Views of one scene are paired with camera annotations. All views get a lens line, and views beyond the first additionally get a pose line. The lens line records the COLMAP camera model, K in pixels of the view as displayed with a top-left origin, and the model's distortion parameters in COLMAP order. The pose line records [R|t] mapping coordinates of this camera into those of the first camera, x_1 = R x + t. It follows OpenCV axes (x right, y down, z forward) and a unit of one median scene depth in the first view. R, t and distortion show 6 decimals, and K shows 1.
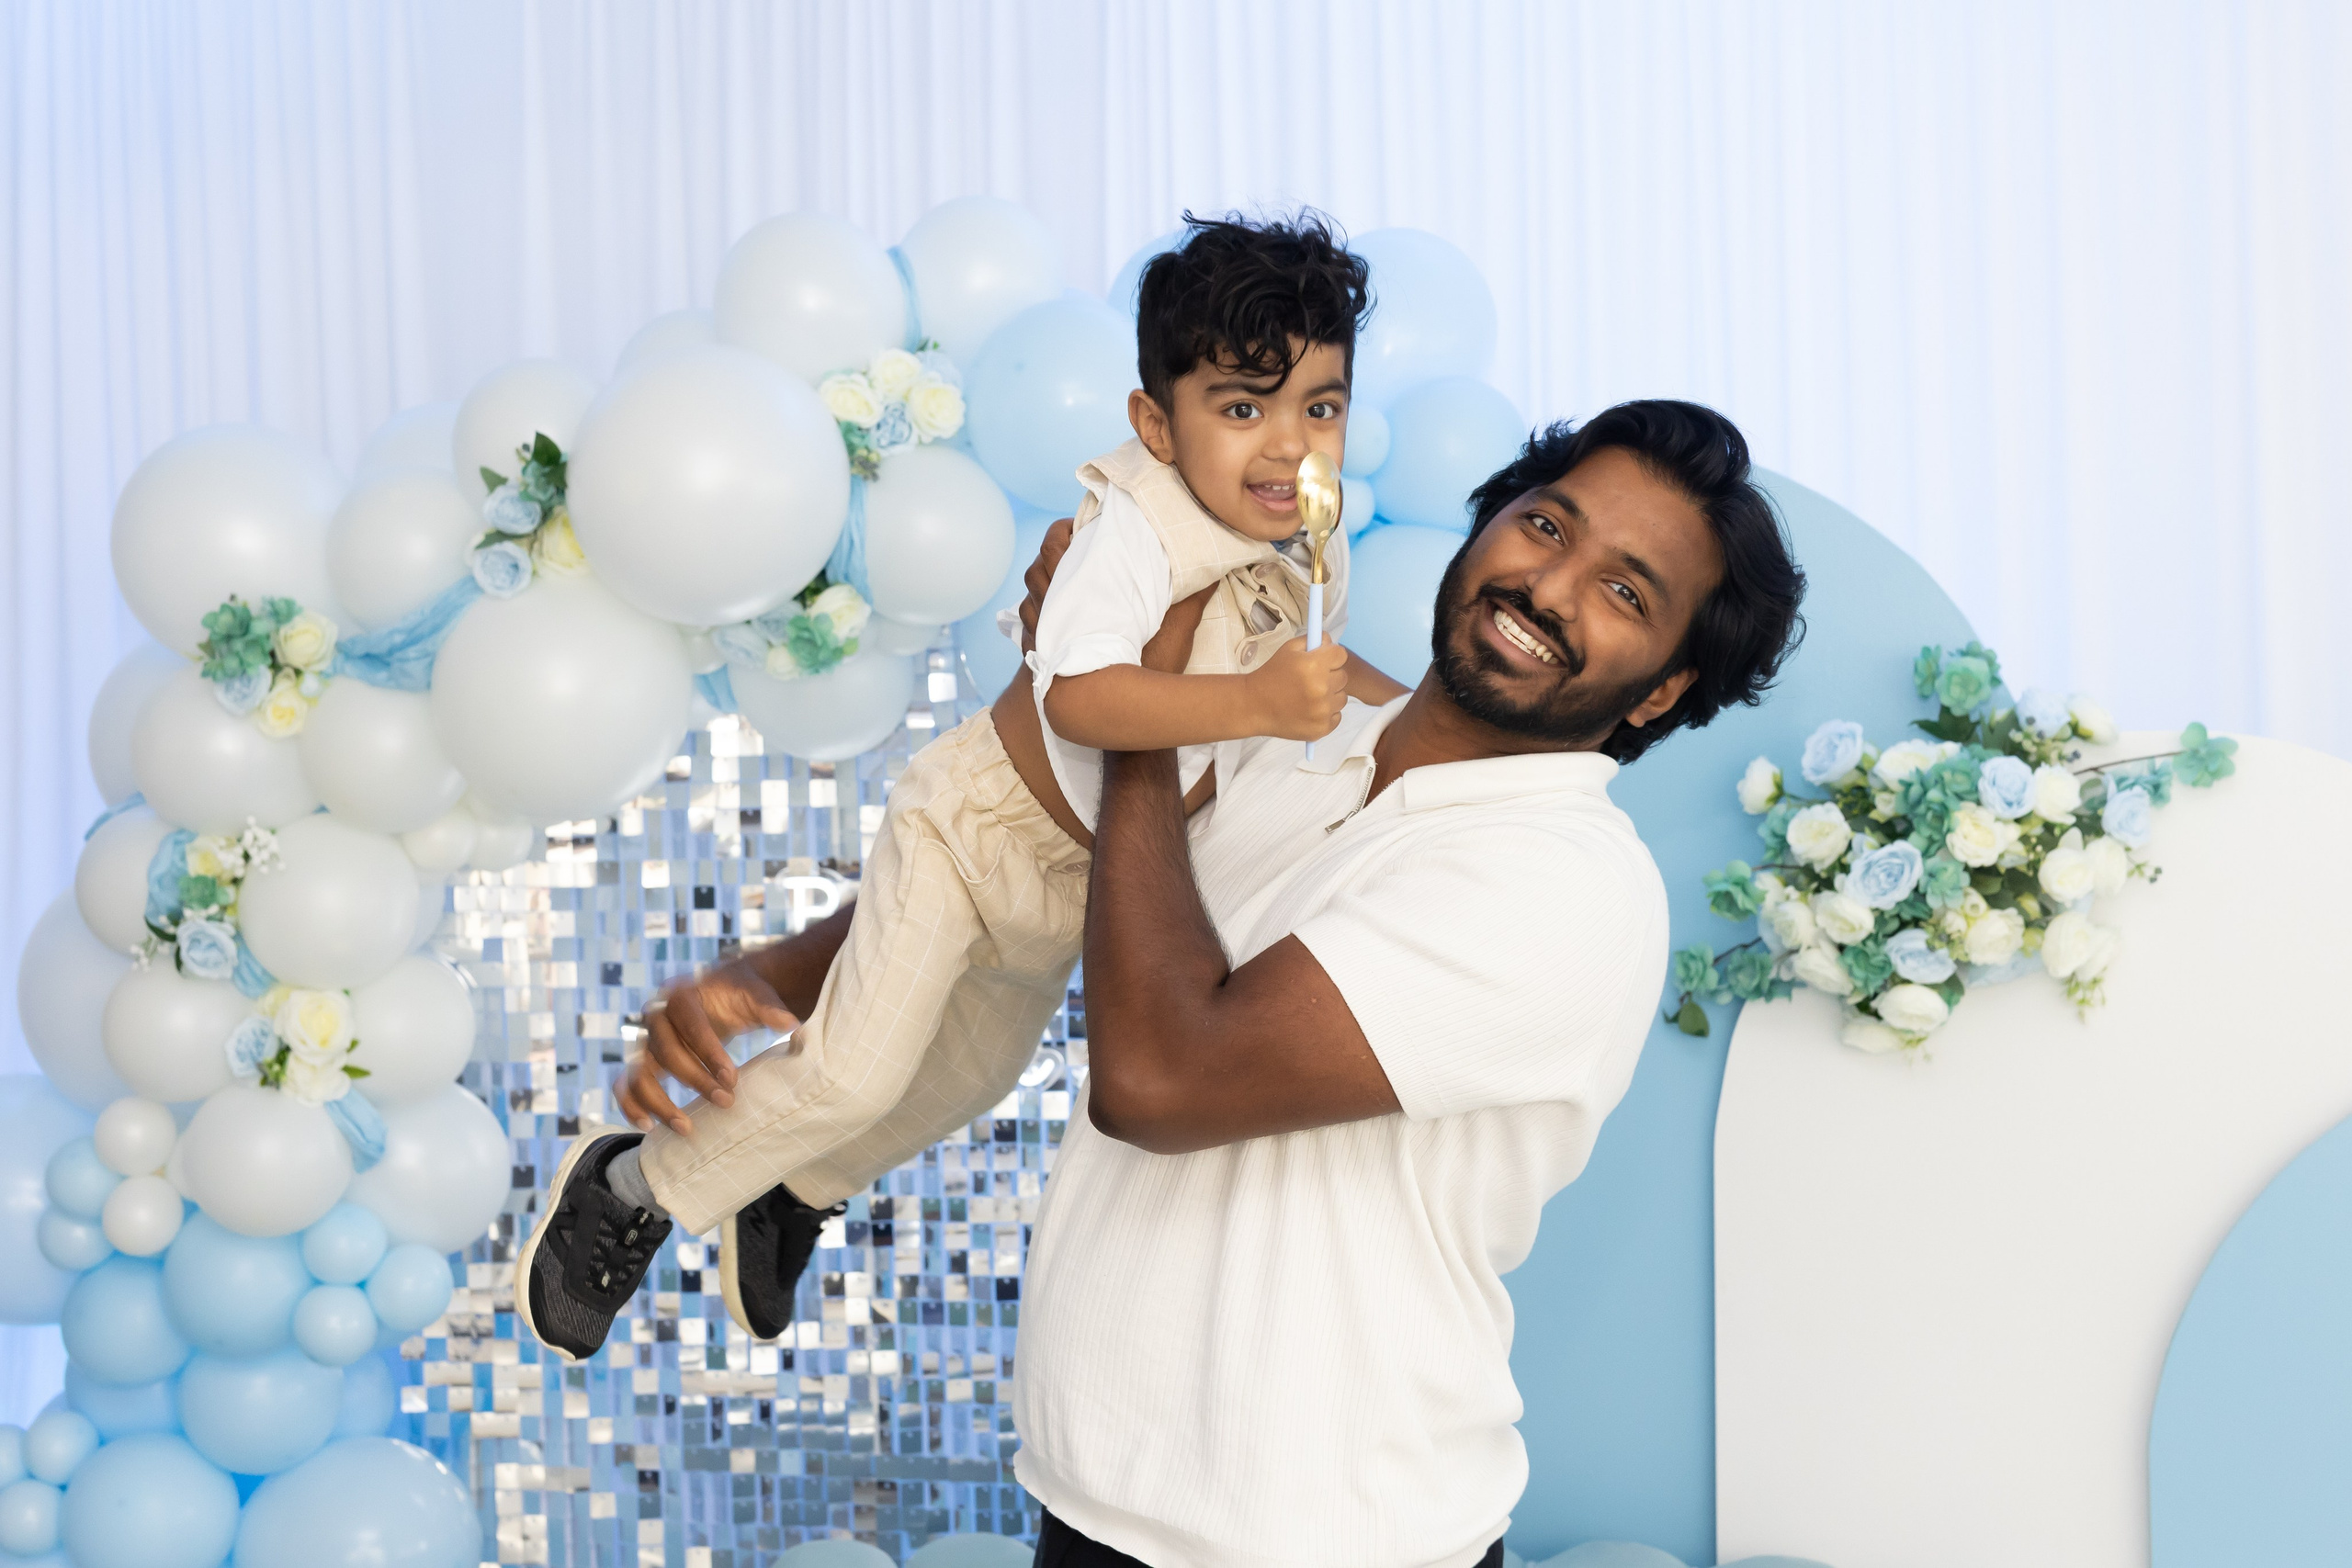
lens RADIAL K [[3338.5, 0, 1178.1], [0, 3338.5, 727.4], [0, 0, 1]] dist [-0.018041, 0.078387]
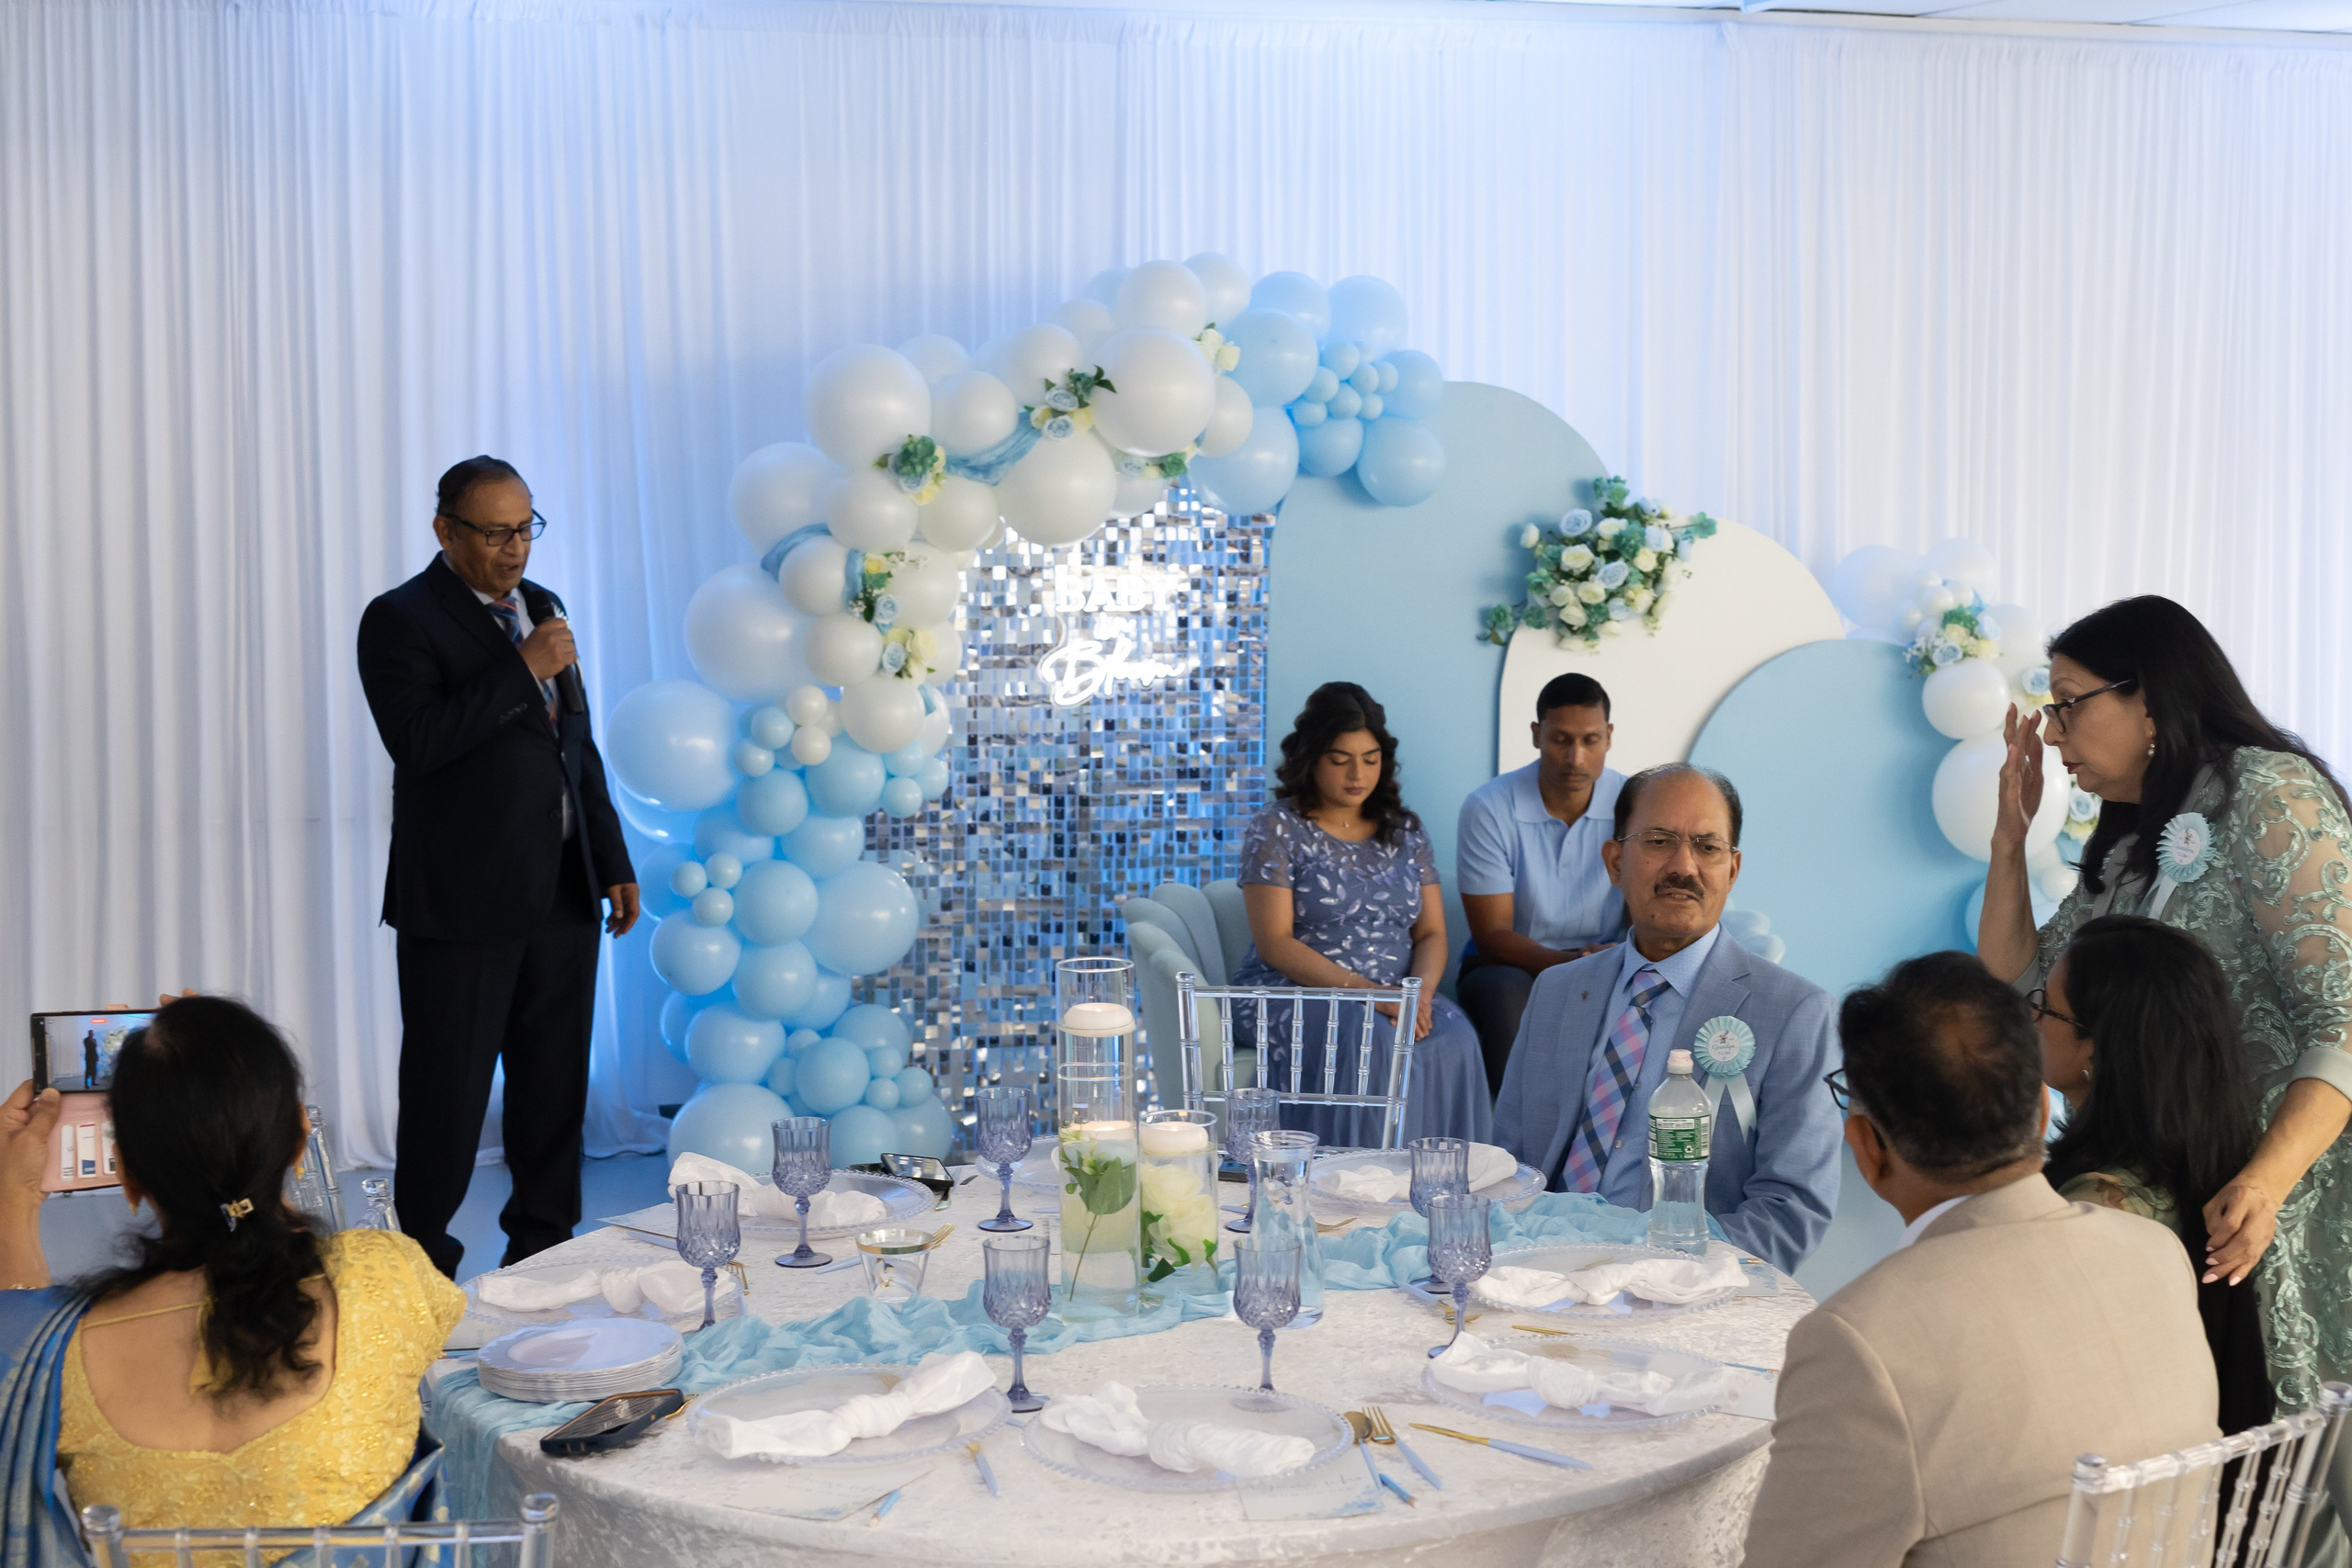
lens RADIAL K [[3338.5, 0, 1178.1], [0, 3338.5, 727.4], [0, 0, 1]] dist [-0.018041, 0.078387]
pose [[0.861459, -0.022012, 0.507350, -1.259365], [-0.025403, 0.995942, 0.086342, -0.045371], [-0.507192, -0.087269, 0.857403, -0.898556]]
